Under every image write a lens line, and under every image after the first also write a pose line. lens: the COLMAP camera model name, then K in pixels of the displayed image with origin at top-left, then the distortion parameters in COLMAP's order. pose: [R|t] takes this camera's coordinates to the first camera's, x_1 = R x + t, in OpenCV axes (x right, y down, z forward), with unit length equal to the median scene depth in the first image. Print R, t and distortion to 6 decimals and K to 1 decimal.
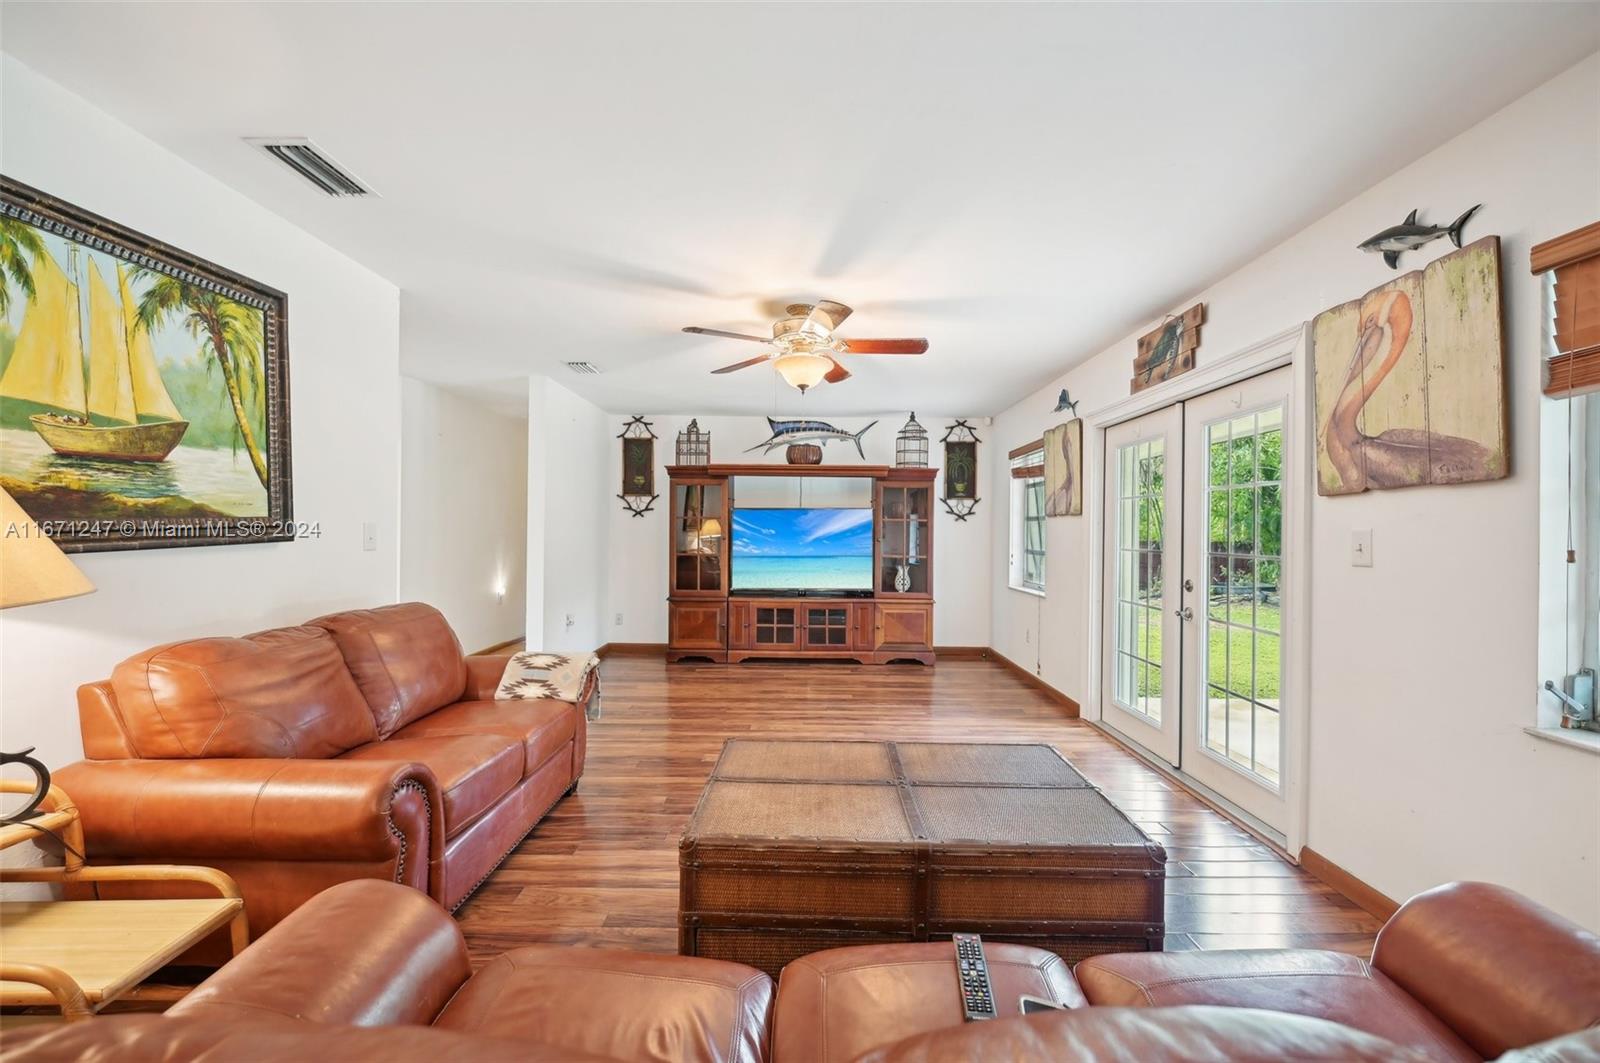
lens RADIAL K [[651.8, 0, 807.9], [0, 651.8, 534.0], [0, 0, 1]] dist [-0.003458, -0.001185]
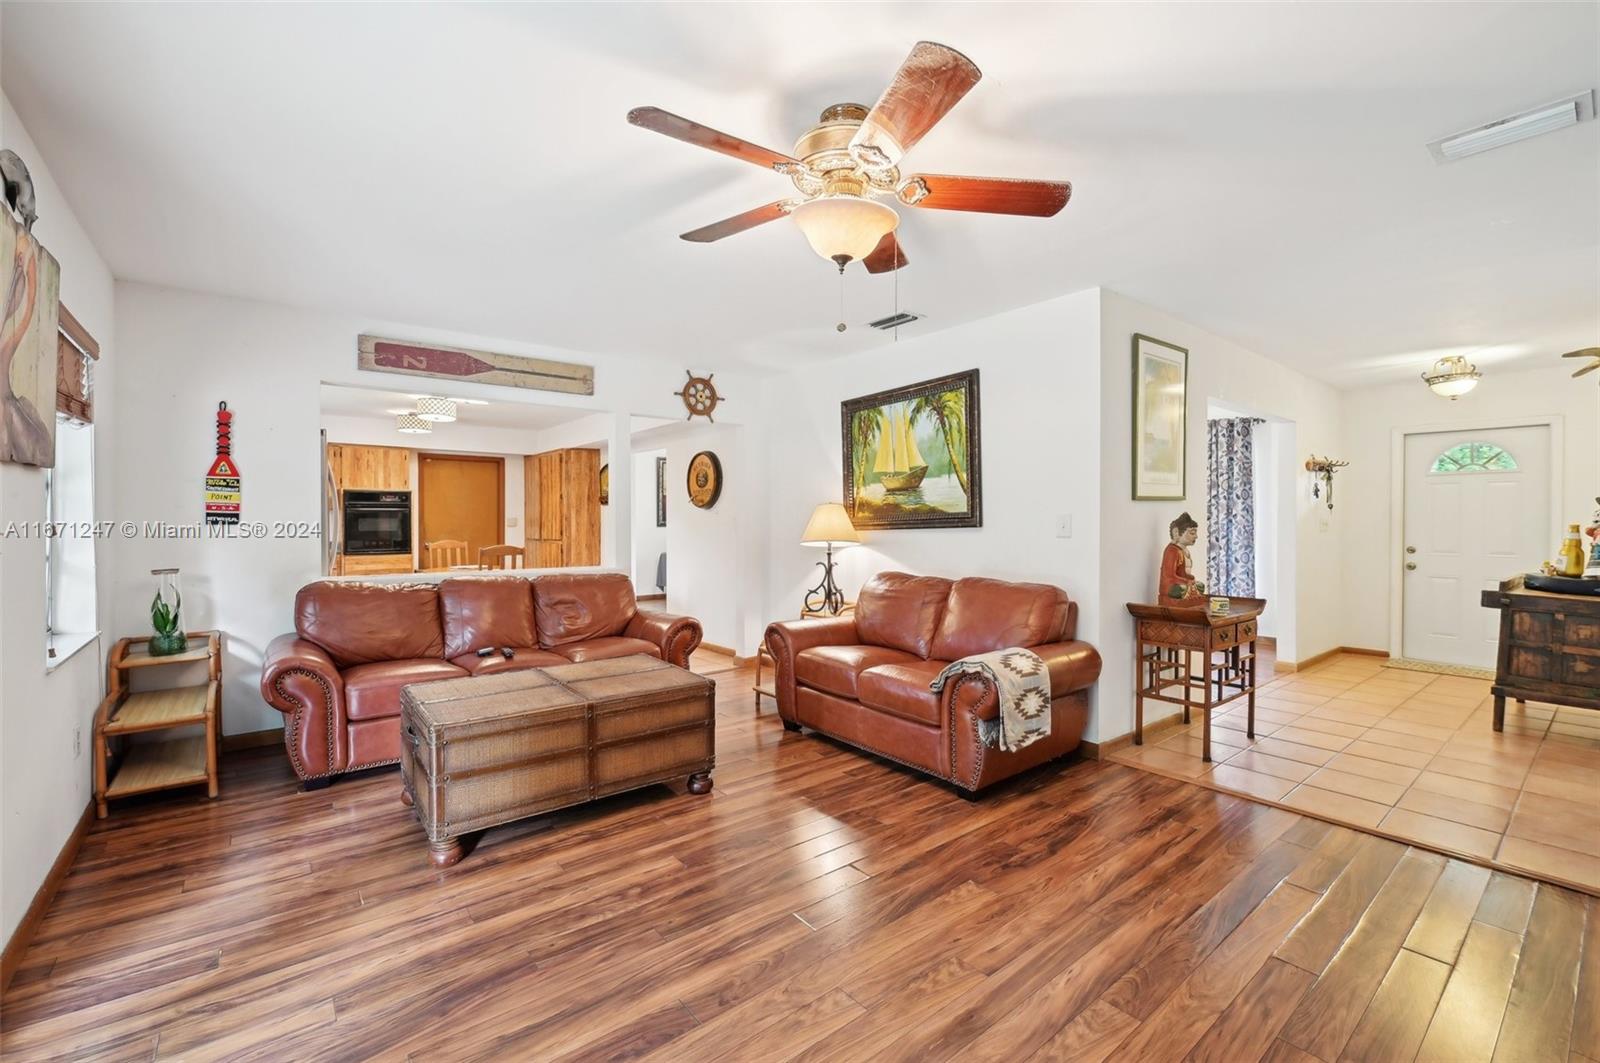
lens RADIAL K [[663.1, 0, 795.0], [0, 663.1, 520.7], [0, 0, 1]] dist [-0.005599, -0.000307]
pose [[-0.777895, -0.006901, -0.628357, 0.589261], [-0.008831, 0.999961, -0.000049, -0.000663], [0.628332, 0.005511, -0.777925, 2.171090]]
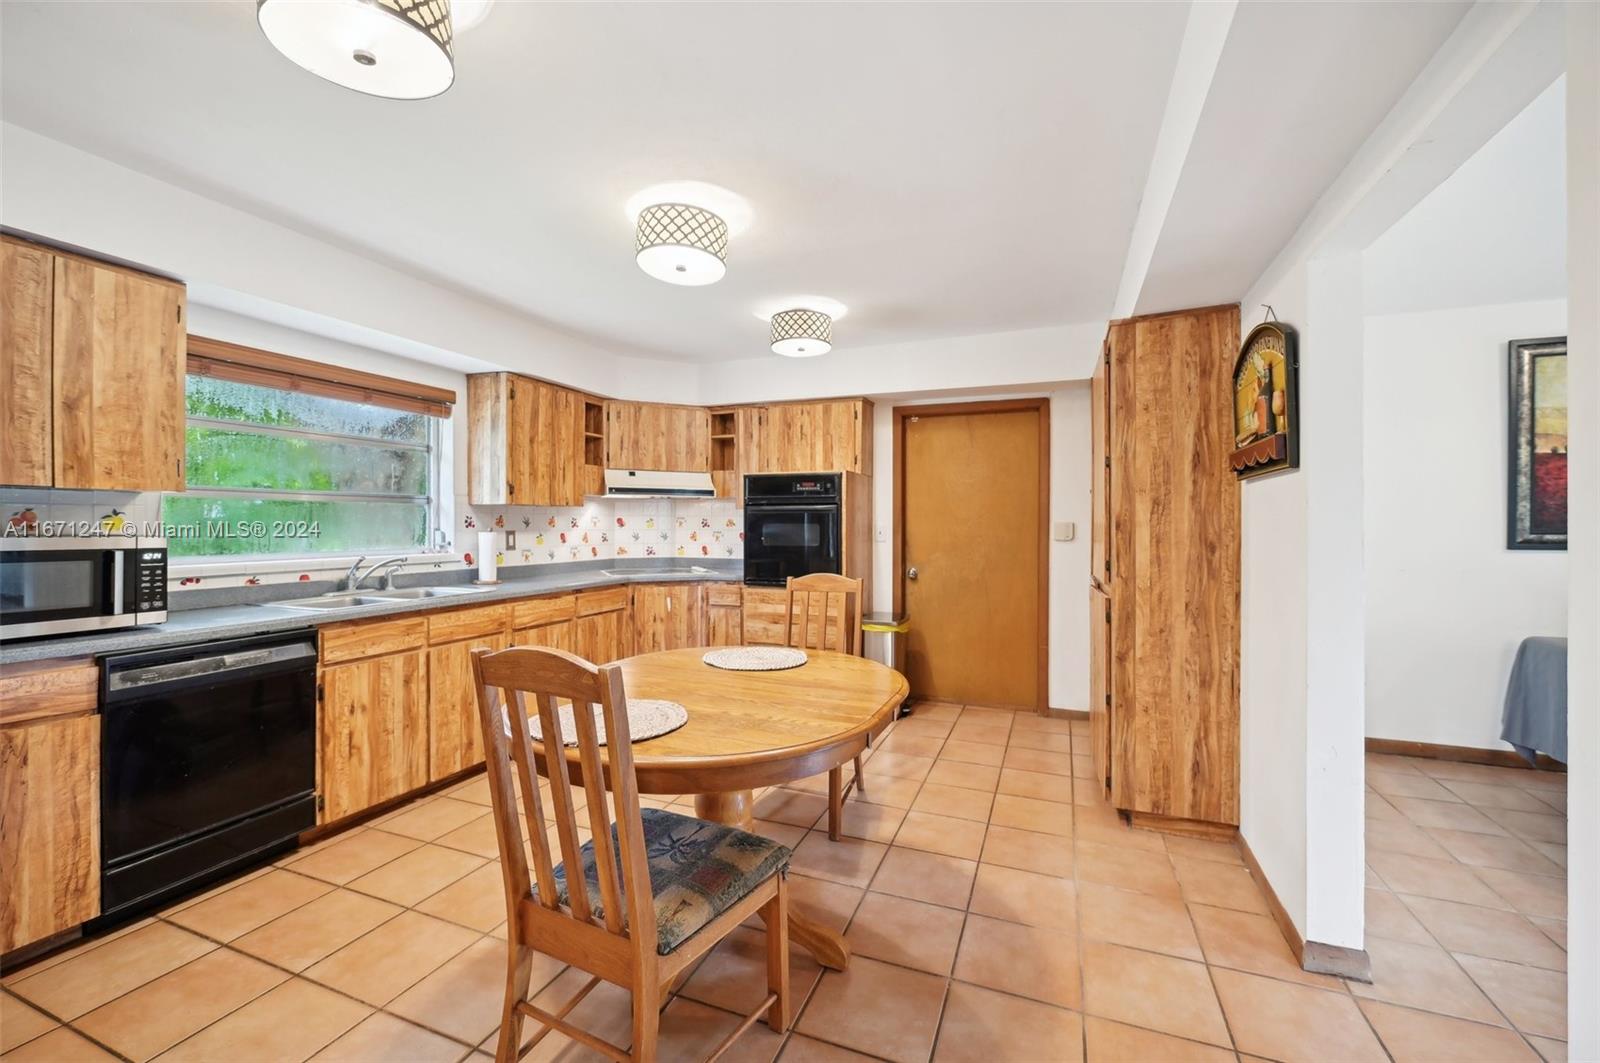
lens RADIAL K [[651.8, 0, 802.4], [0, 651.8, 520.7], [0, 0, 1]] dist [-0.003458, -0.001185]
pose [[-0.929412, -0.011784, 0.368855, -0.615158], [-0.012114, 0.999926, 0.001422, -0.004235], [-0.368844, -0.003146, -0.929486, -0.085382]]
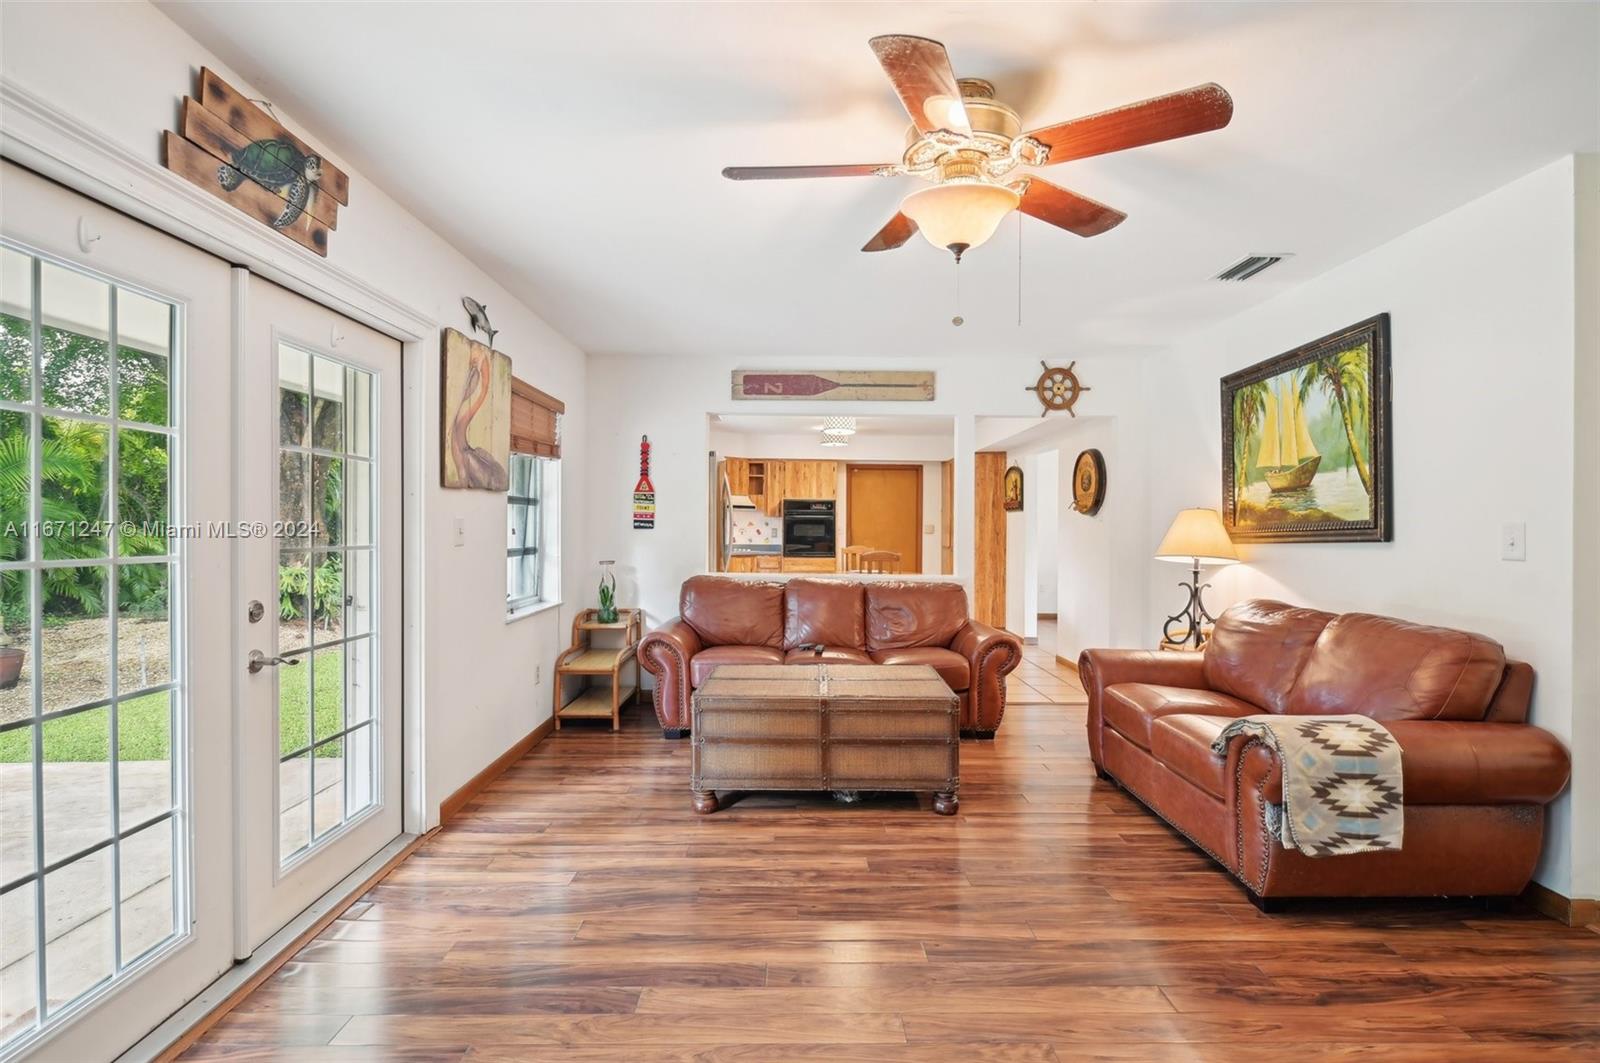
lens RADIAL K [[742.4, 0, 822.5], [0, 742.4, 527.5], [0, 0, 1]] dist [-0.002667, 0.000010]
pose [[-0.999344, -0.015317, -0.032827, 0.182092], [-0.015538, 0.999858, 0.006473, -0.007171], [0.032723, 0.006979, -0.999440, 2.434042]]
